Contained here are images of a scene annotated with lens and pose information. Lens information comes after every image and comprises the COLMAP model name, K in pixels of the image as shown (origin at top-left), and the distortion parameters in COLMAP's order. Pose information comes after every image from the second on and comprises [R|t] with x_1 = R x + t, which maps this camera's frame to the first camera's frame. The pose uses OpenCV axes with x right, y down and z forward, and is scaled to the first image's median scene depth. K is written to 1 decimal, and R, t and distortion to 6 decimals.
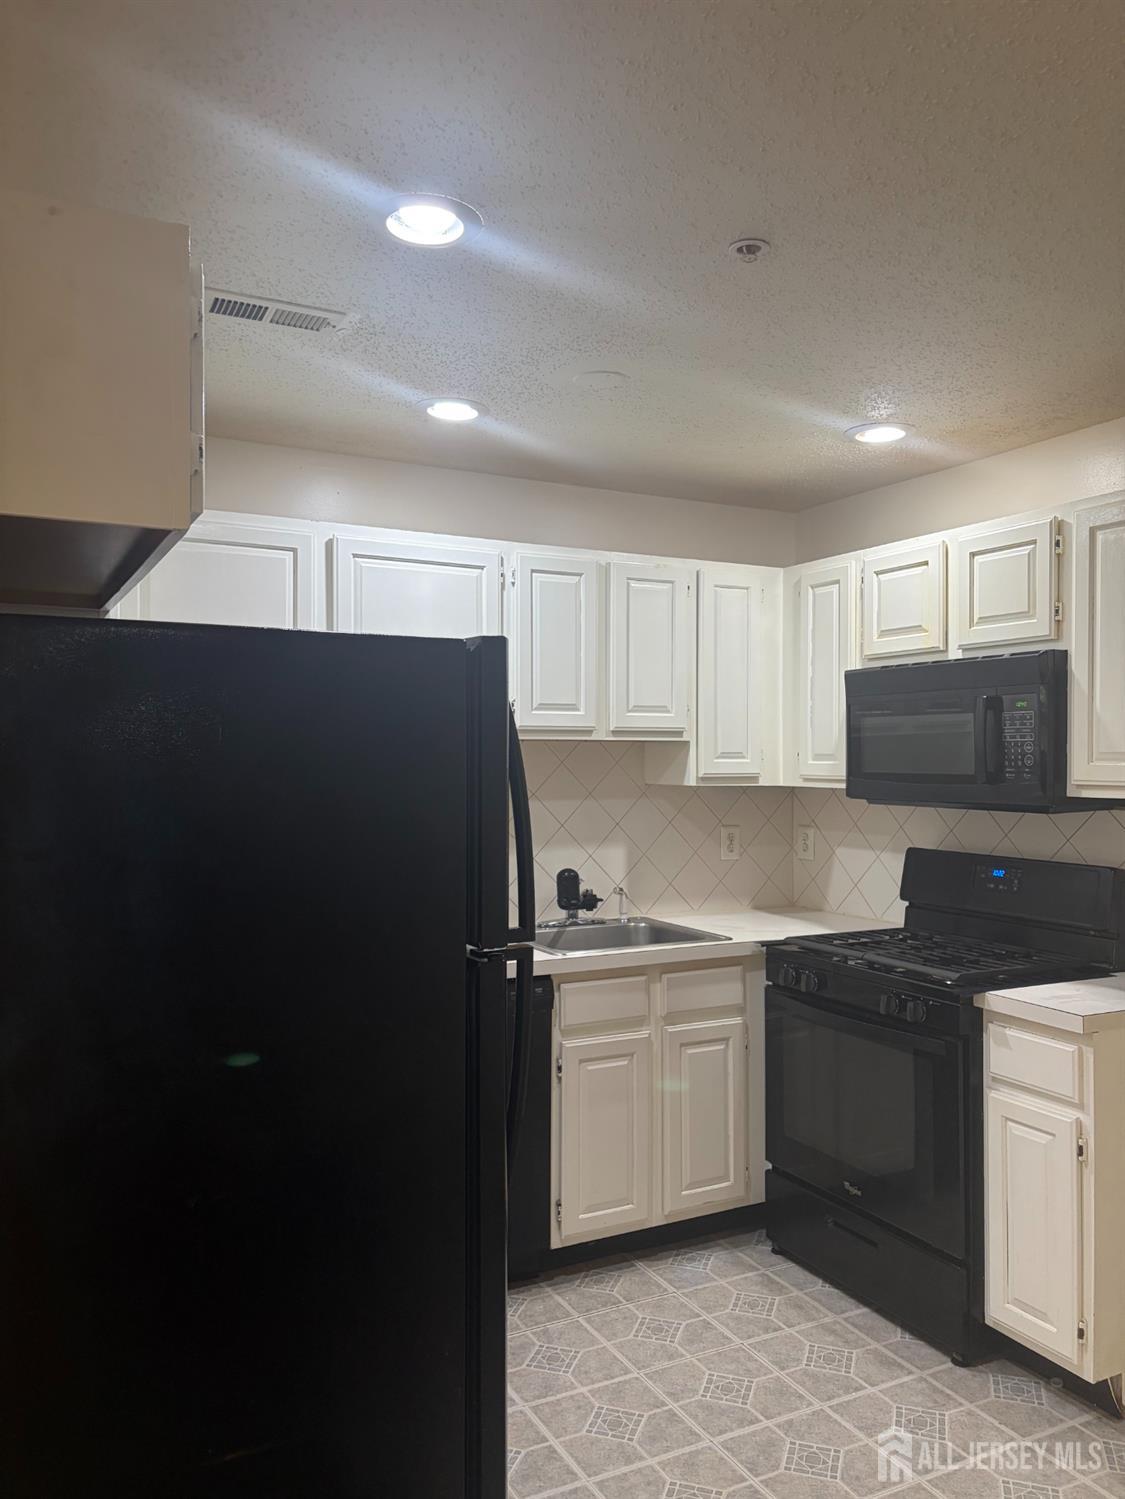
lens RADIAL K [[1064.0, 0, 562.5], [0, 1064.0, 749.5], [0, 0, 1]] dist [0.024039, -0.082272]
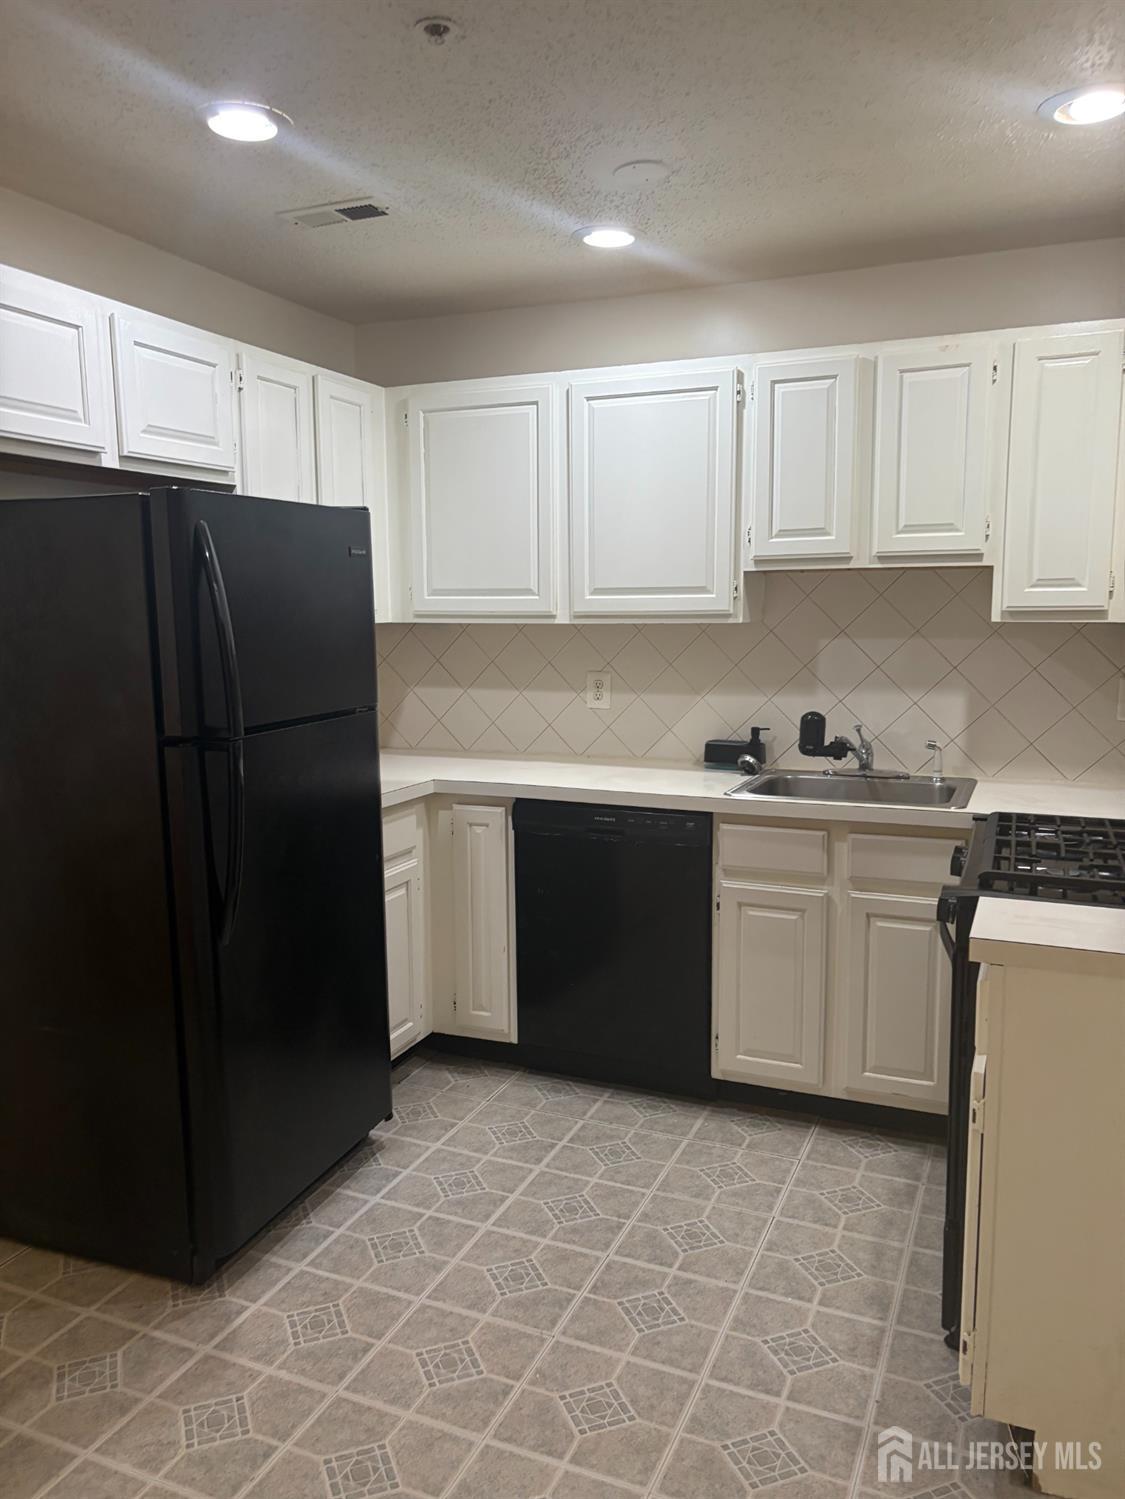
lens RADIAL K [[1127.6, 0, 562.5], [0, 1127.6, 749.5], [0, 0, 1]] dist [0.003817, -0.007485]
pose [[0.657416, 0.095773, -0.747417, 0.642115], [0.018292, 0.989569, 0.142891, 0.002119], [0.753306, -0.107610, 0.648807, 0.216927]]
